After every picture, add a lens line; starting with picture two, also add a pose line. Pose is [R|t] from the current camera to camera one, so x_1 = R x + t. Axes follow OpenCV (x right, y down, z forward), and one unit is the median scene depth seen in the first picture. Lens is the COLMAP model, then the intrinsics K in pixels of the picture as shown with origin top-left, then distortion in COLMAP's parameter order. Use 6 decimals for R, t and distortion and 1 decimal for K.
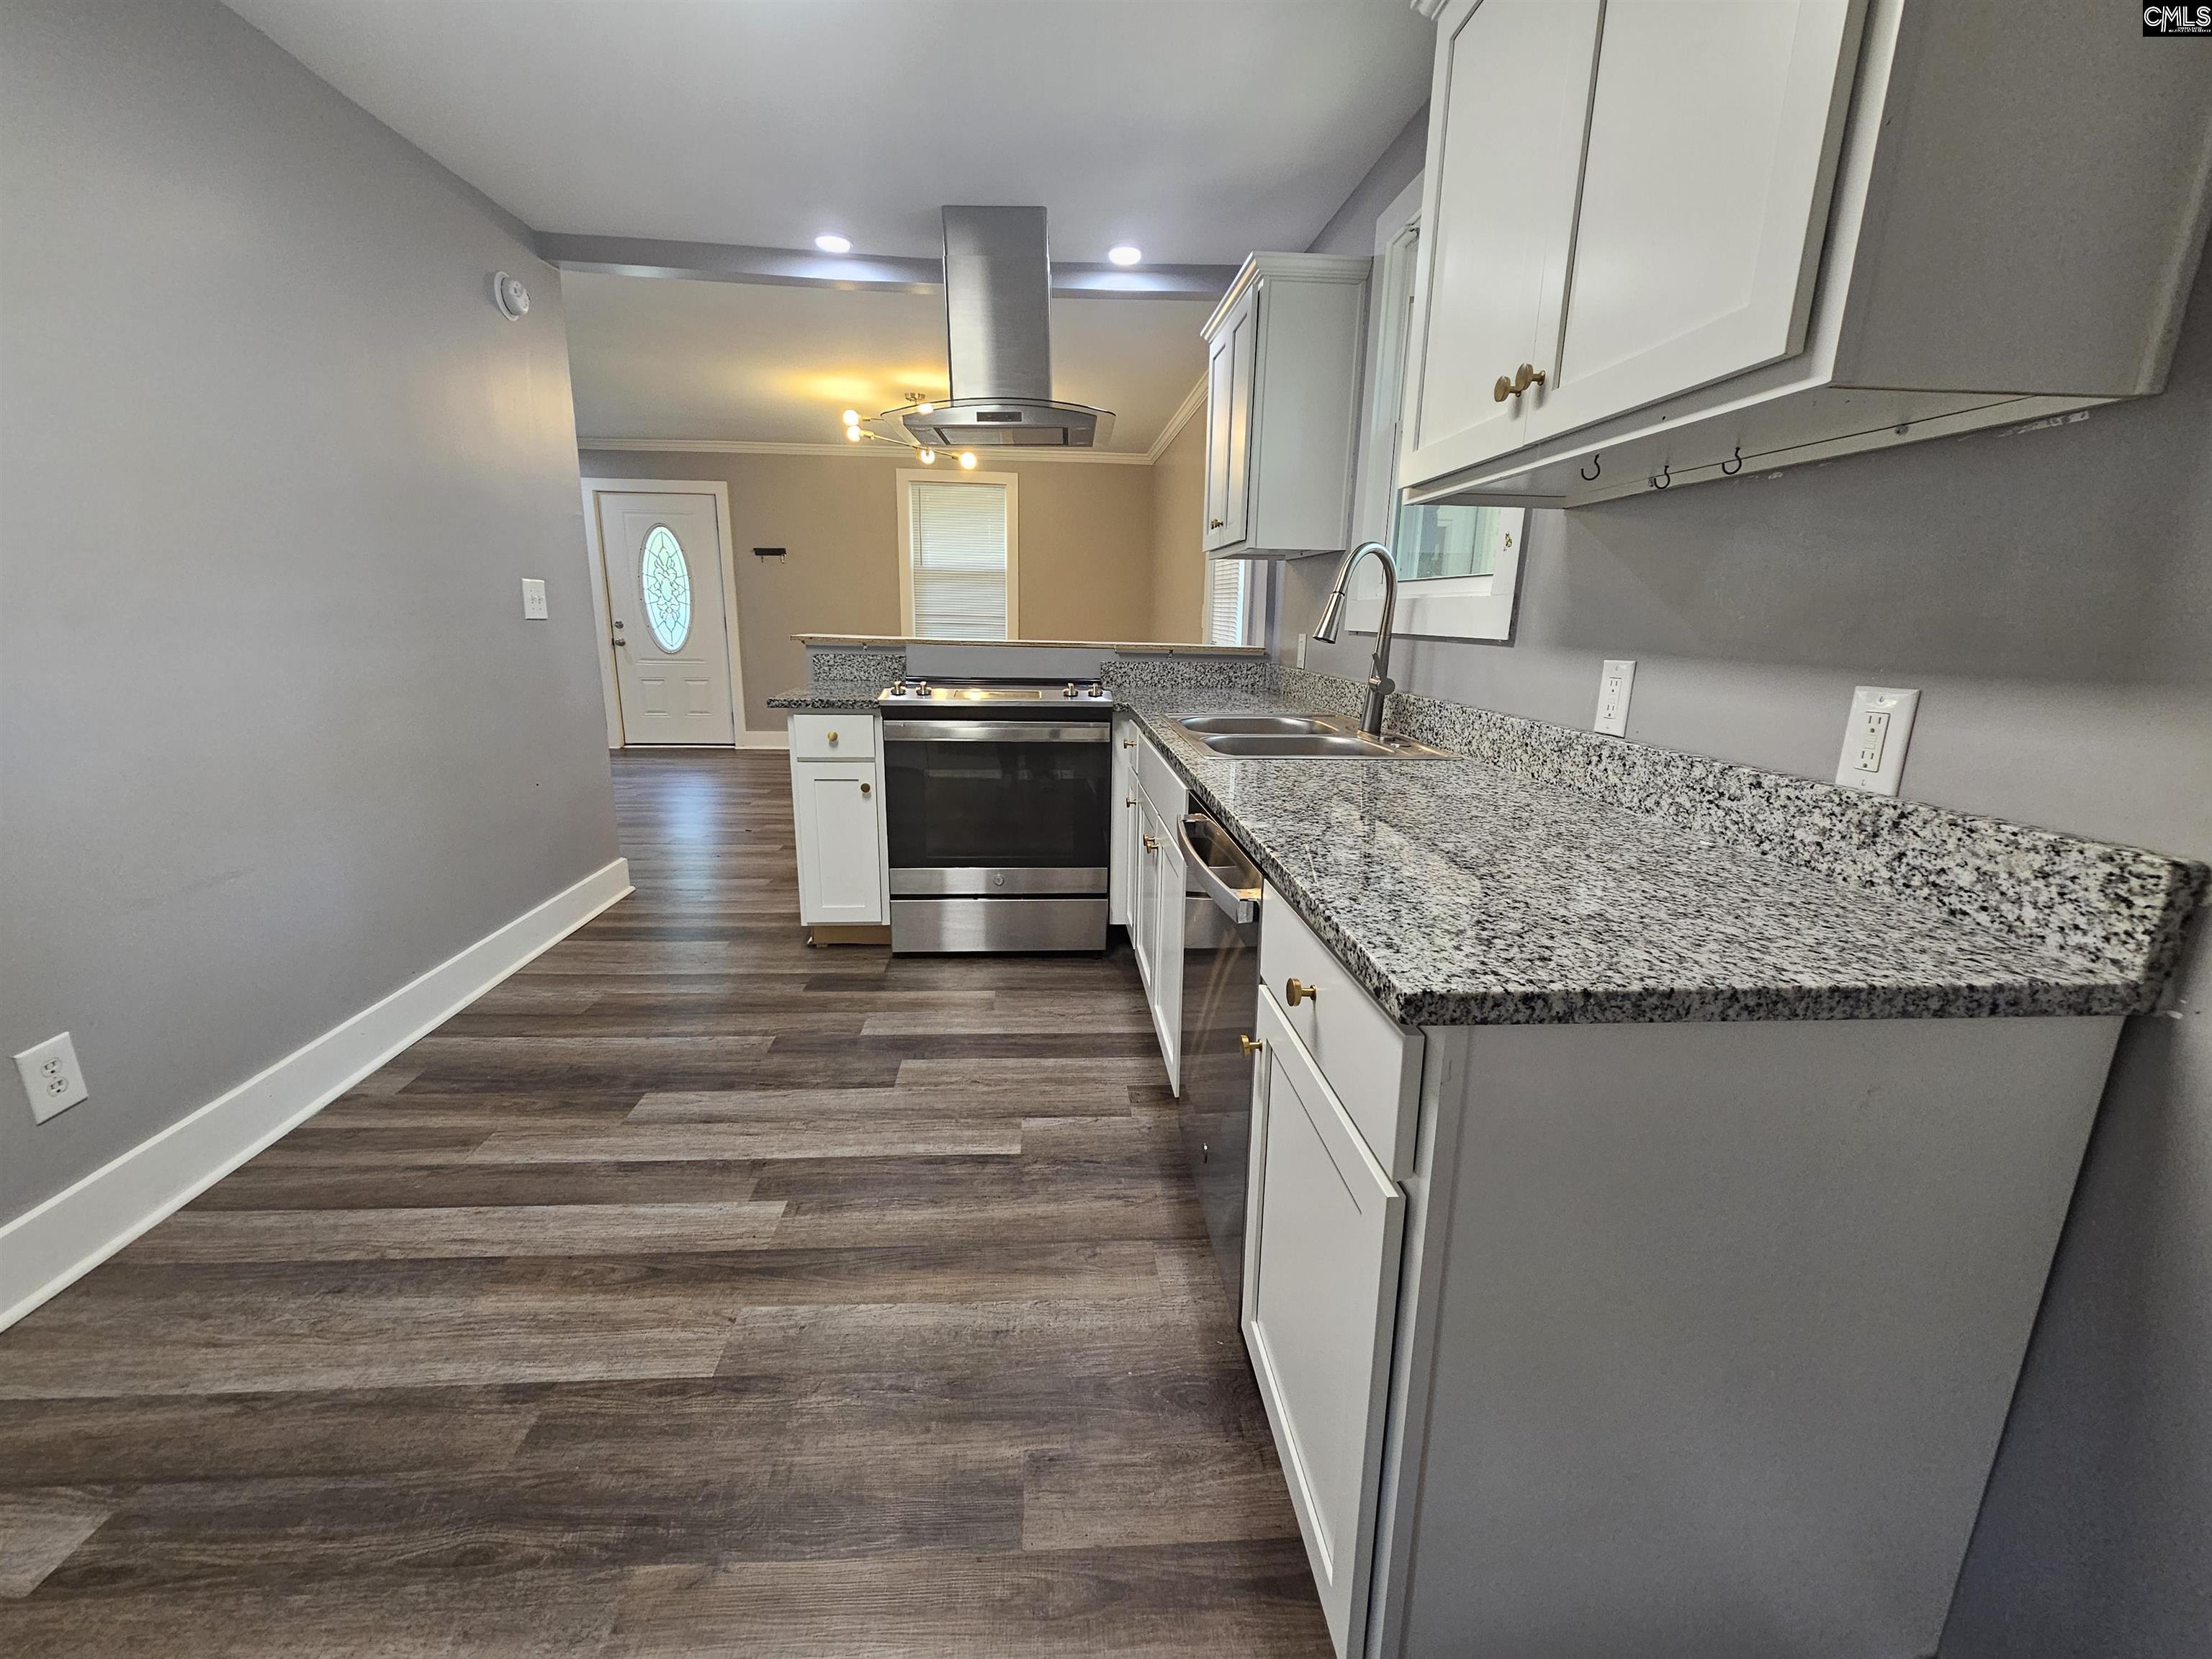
lens RADIAL K [[908.4, 0, 1105.9], [0, 908.4, 822.0], [0, 0, 1]] dist [0.001372, -0.000607]
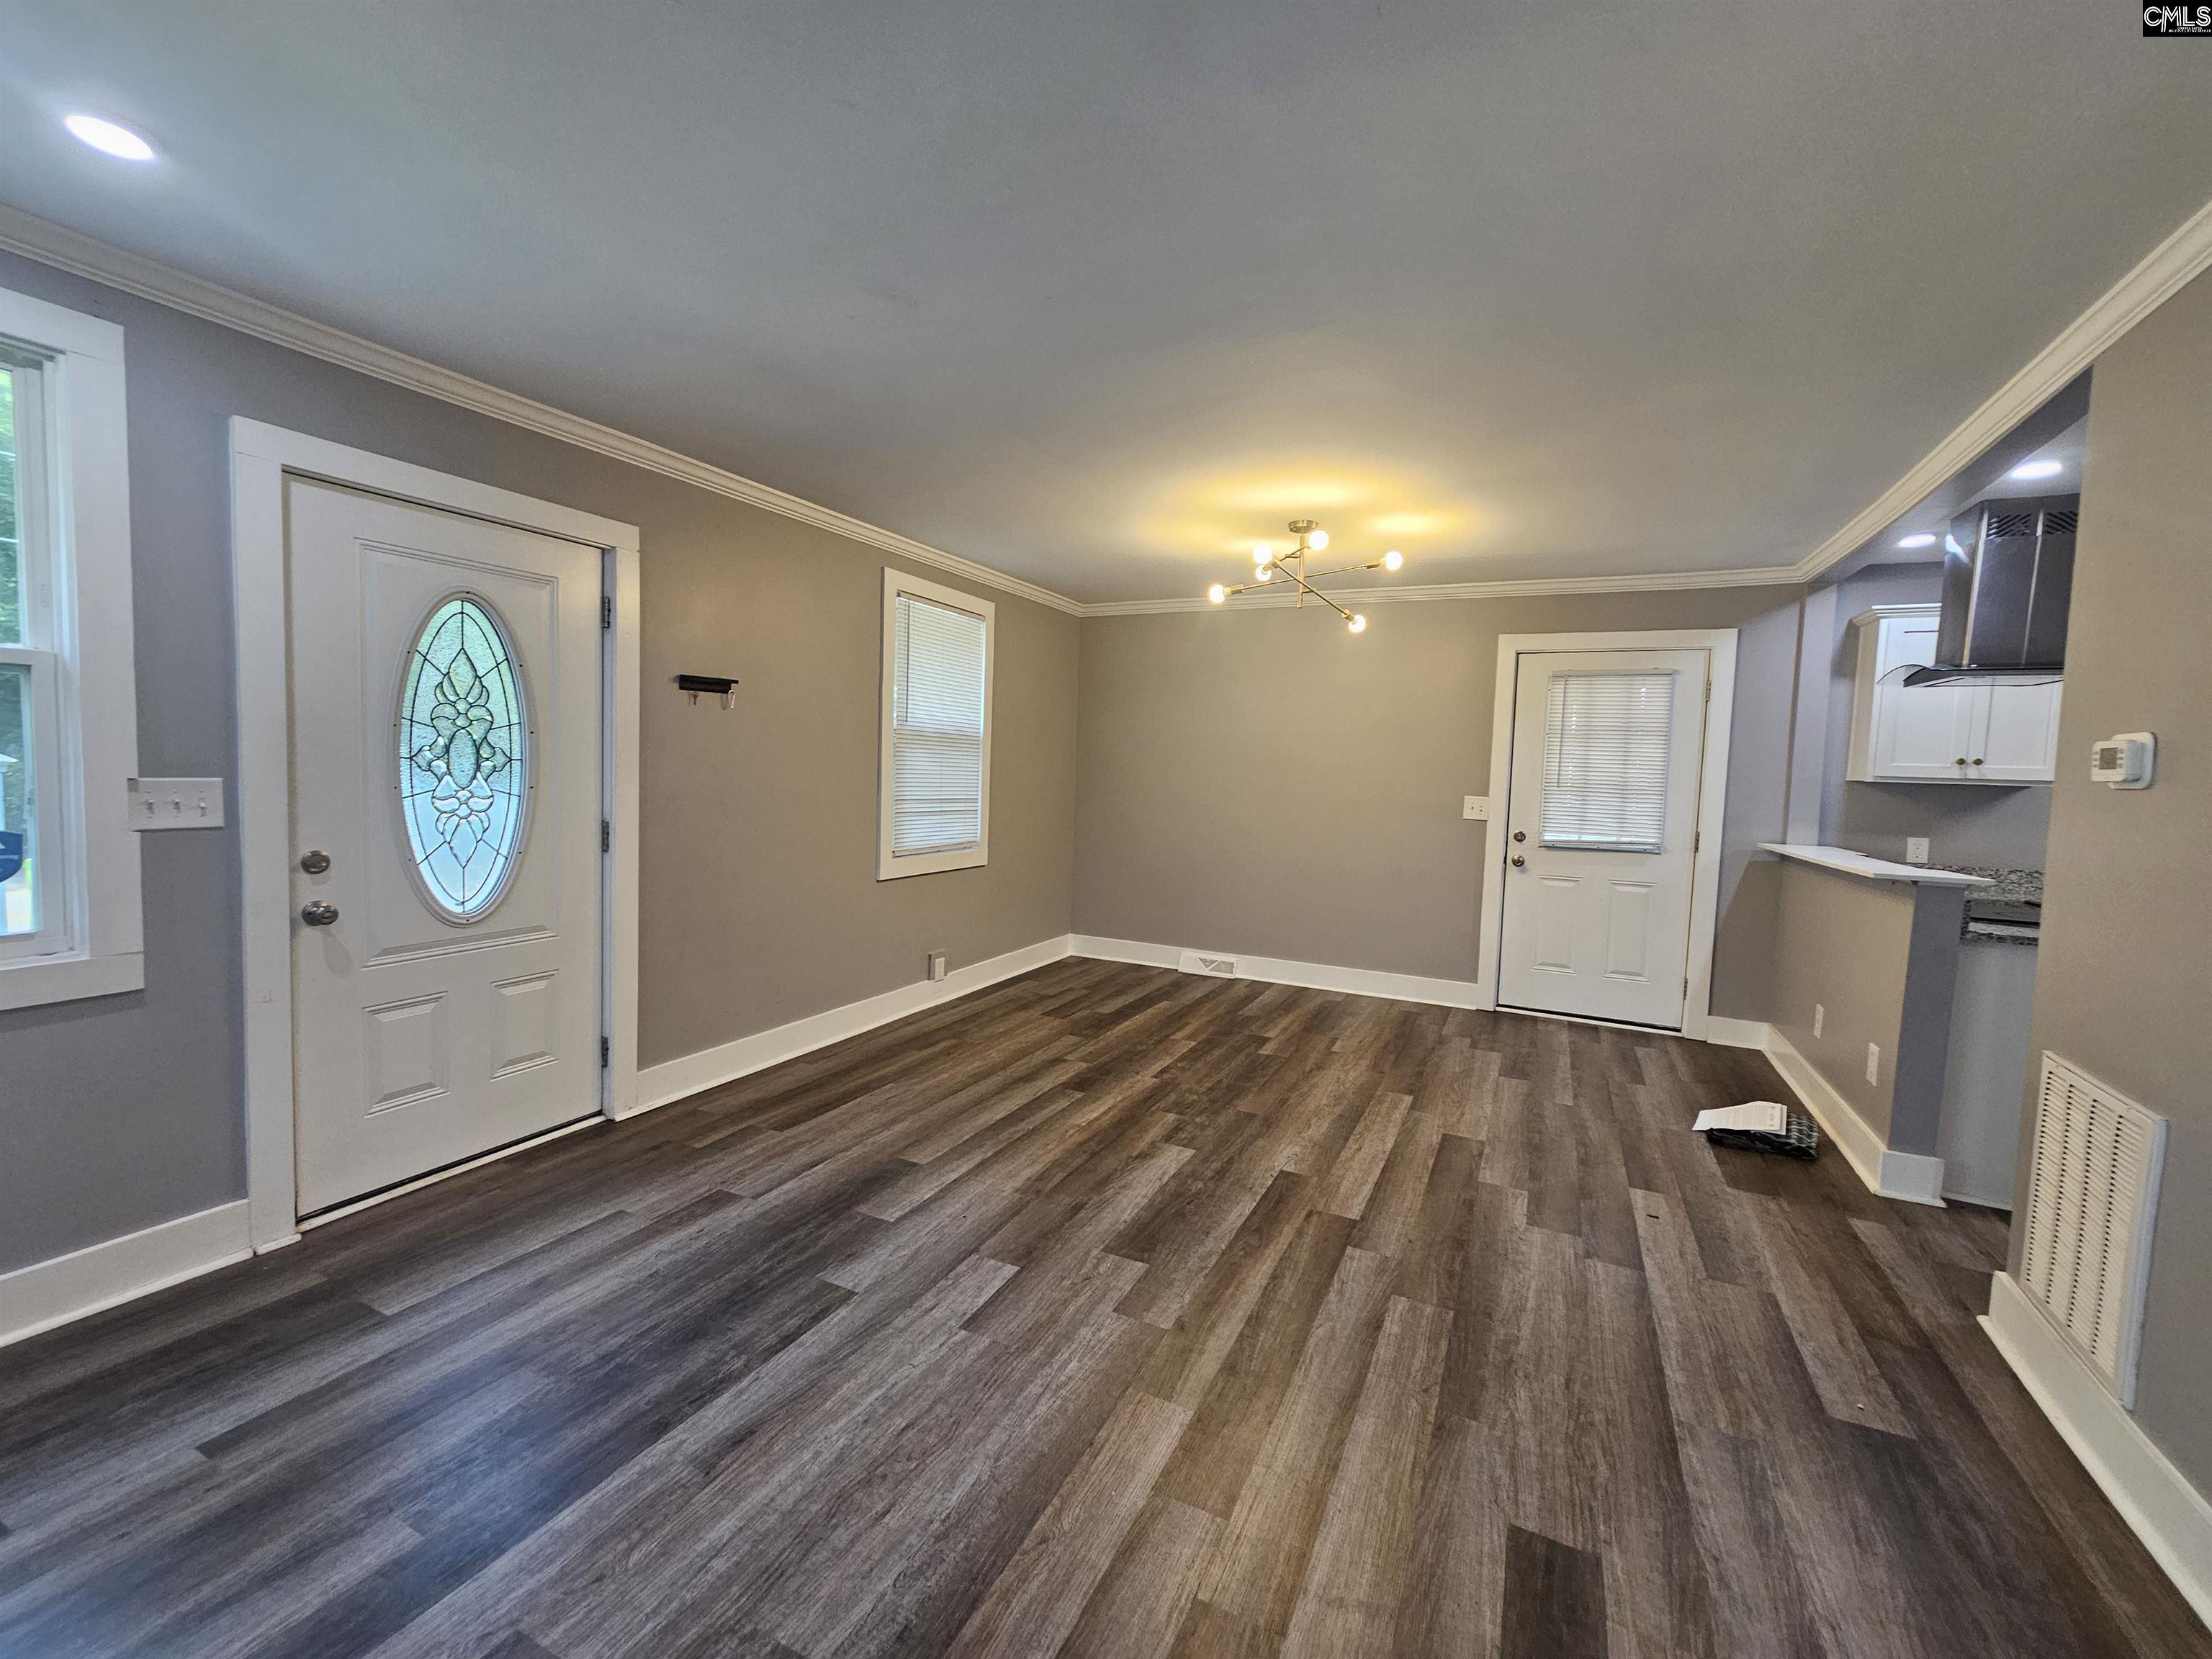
lens RADIAL K [[908.4, 0, 1106.0], [0, 908.4, 824.6], [0, 0, 1]] dist [0.001372, -0.000607]
pose [[0.502378, -0.058611, 0.862659, -2.486619], [0.172188, 0.984498, -0.033386, -0.624835], [-0.847330, 0.165312, 0.504682, 2.147688]]
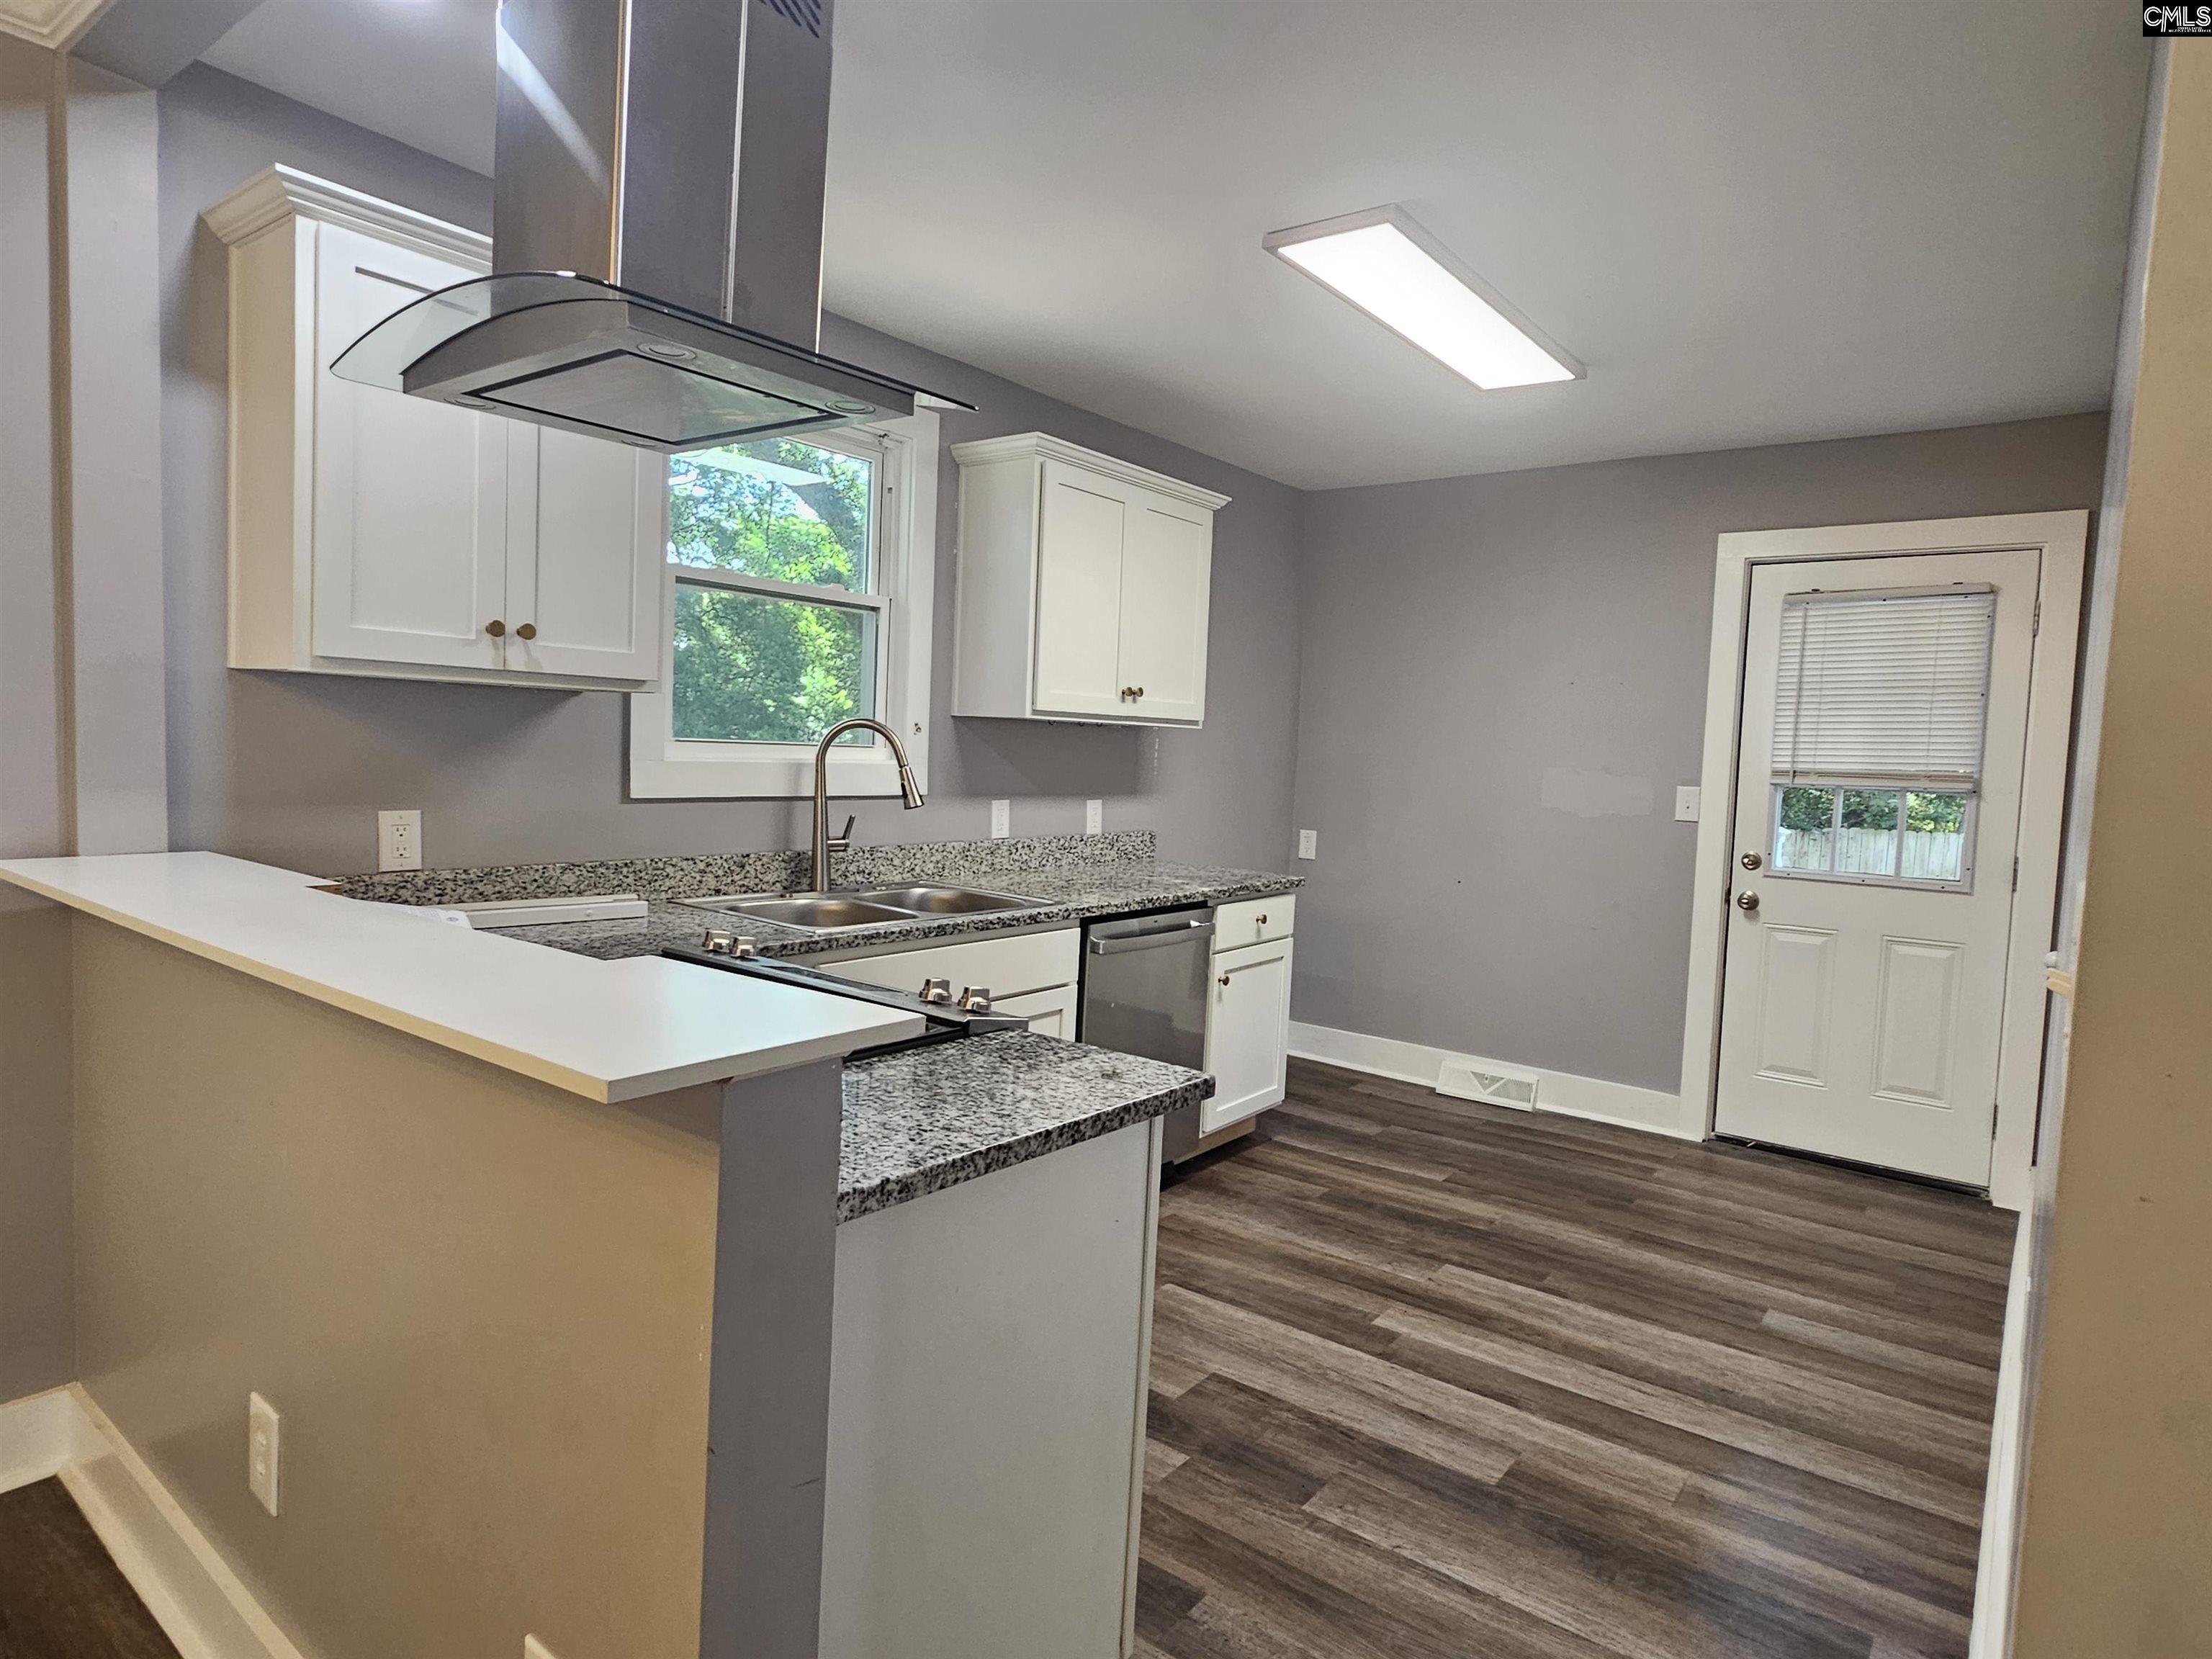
lens RADIAL K [[1233.2, 0, 1109.5], [0, 1233.2, 826.2], [0, 0, 1]] dist [0.002053, -0.001019]
pose [[-0.742002, -0.095299, 0.663590, -1.001898], [0.095649, 0.964669, 0.245488, -0.553697], [-0.663539, 0.245624, -0.706672, 2.013089]]
